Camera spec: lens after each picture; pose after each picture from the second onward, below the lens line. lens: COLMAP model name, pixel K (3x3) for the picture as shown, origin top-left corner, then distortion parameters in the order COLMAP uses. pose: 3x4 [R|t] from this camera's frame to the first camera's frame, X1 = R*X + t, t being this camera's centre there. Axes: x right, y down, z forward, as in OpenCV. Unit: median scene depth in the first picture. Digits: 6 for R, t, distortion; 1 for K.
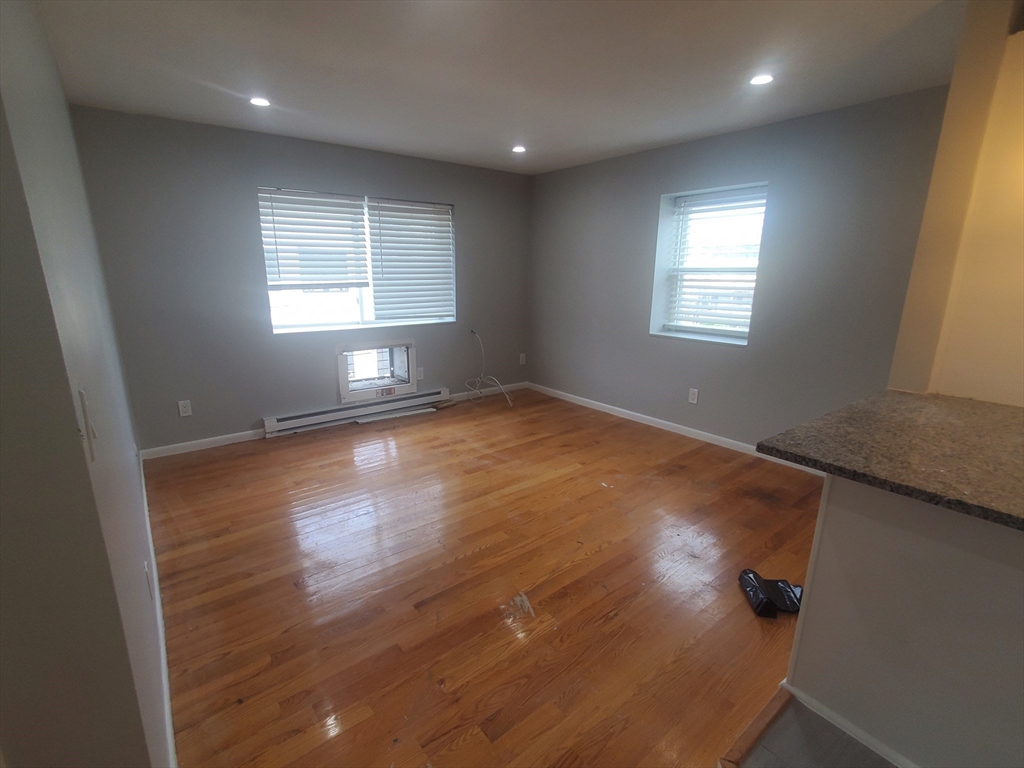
lens RADIAL K [[481.1, 0, 509.7], [0, 481.1, 398.3], [0, 0, 1]] dist [-0.018197, 0.015186]
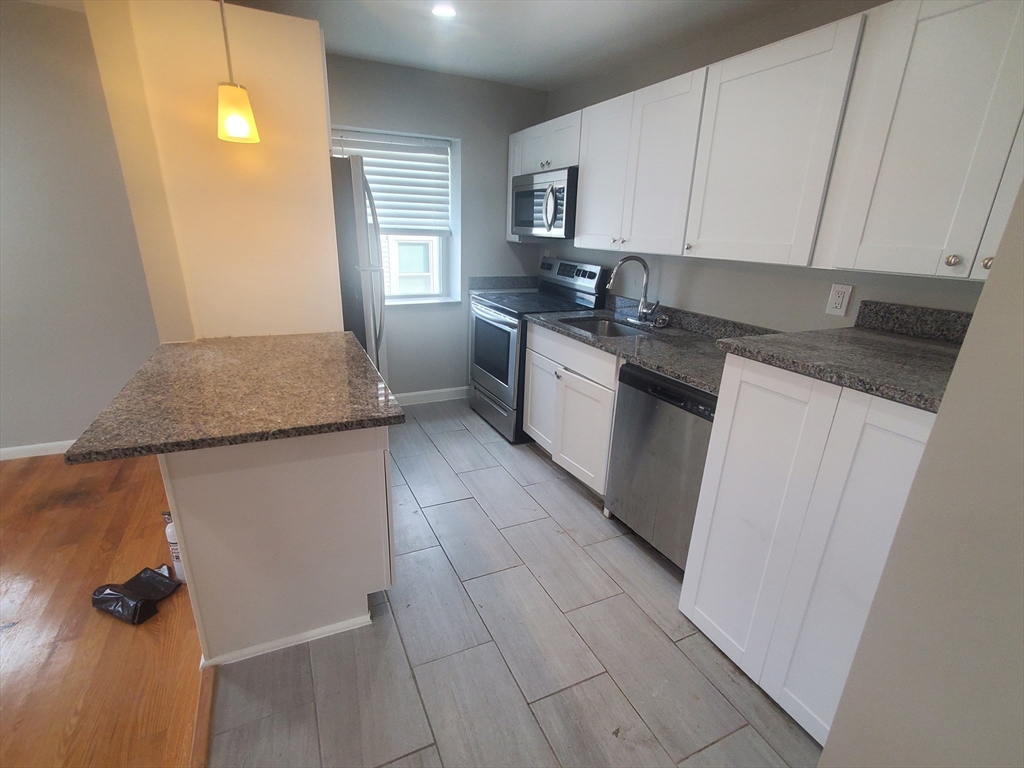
lens RADIAL K [[481.1, 0, 509.7], [0, 481.1, 398.3], [0, 0, 1]] dist [-0.018197, 0.015186]
pose [[0.222800, -0.322251, 0.920062, -0.005384], [0.221882, 0.935777, 0.274025, -0.024549], [-0.949278, 0.143093, 0.279993, 0.041901]]
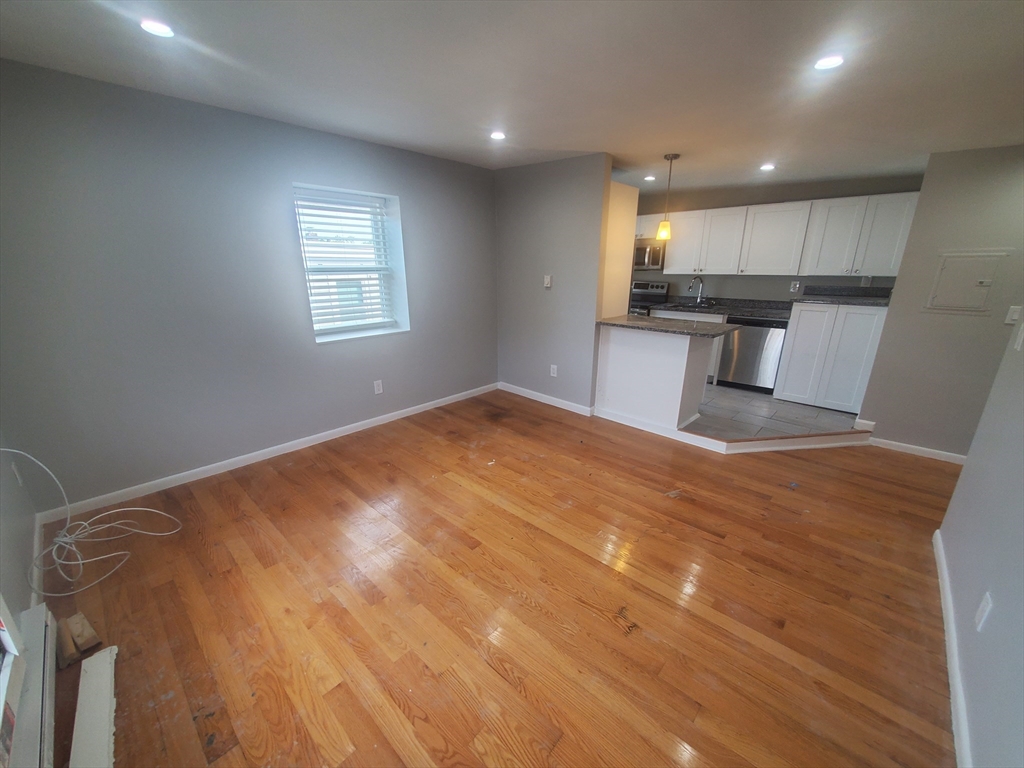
lens RADIAL K [[412.5, 0, 512.0], [0, 412.5, 384.0], [0, 0, 1]] dist [0.000179, -0.000054]
pose [[-0.156261, -0.280671, 0.946999, -1.252784], [0.254384, 0.914997, 0.313161, -0.519633], [-0.954396, 0.289836, -0.071580, 1.806933]]
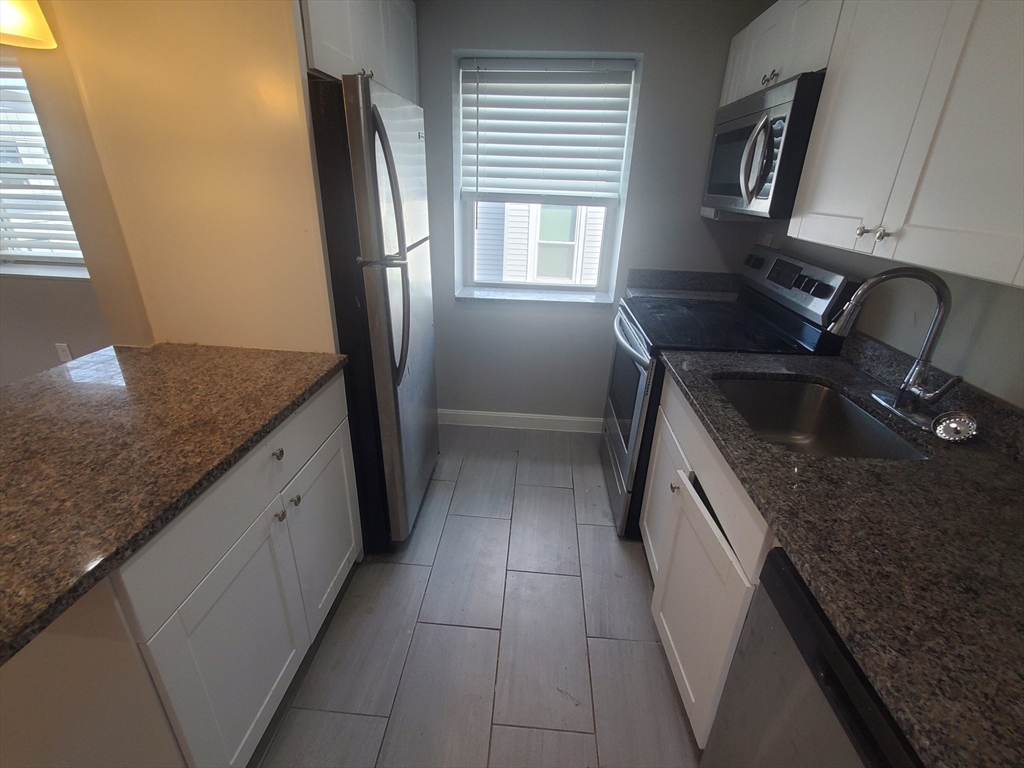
lens RADIAL K [[481.1, 0, 509.7], [0, 481.1, 398.3], [0, 0, 1]] dist [-0.018197, 0.015186]
pose [[0.679279, -0.287239, 0.675333, 0.547042], [0.161512, 0.956172, 0.244233, -0.023034], [-0.715887, -0.056827, 0.695900, -0.019456]]
